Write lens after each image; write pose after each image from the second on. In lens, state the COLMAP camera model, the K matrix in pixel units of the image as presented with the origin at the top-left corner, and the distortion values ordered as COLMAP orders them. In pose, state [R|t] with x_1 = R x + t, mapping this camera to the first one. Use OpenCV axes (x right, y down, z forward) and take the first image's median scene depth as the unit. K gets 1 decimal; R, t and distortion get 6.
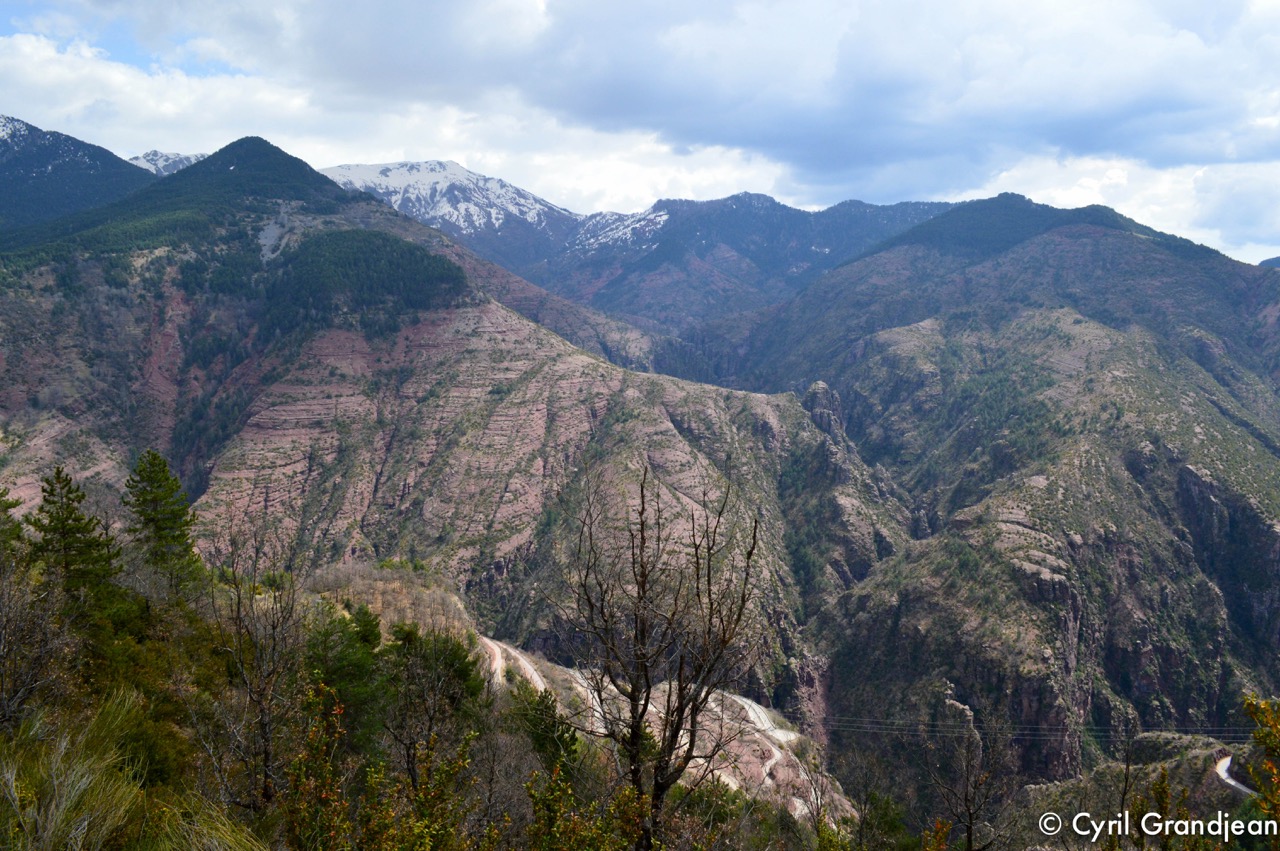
lens RADIAL K [[1028.2, 0, 642.4], [0, 1028.2, 409.8], [0, 0, 1]] dist [-0.087270, 0.015987]
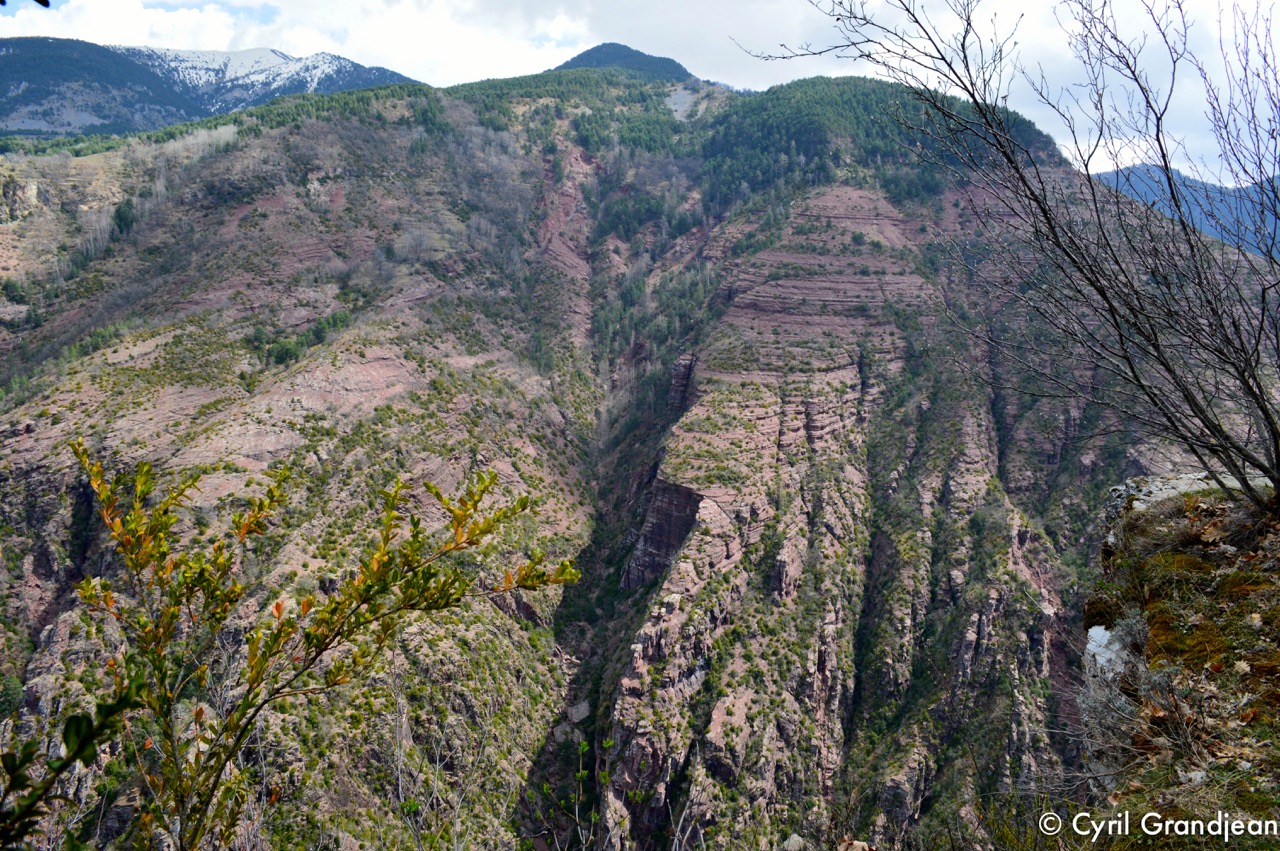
lens RADIAL K [[1028.2, 0, 642.4], [0, 1028.2, 409.8], [0, 0, 1]] dist [-0.087270, 0.015987]
pose [[0.967497, 0.071454, -0.242577, -0.308764], [-0.075188, 0.997150, -0.006155, 0.085241], [0.241446, 0.024193, 0.970113, 0.444414]]
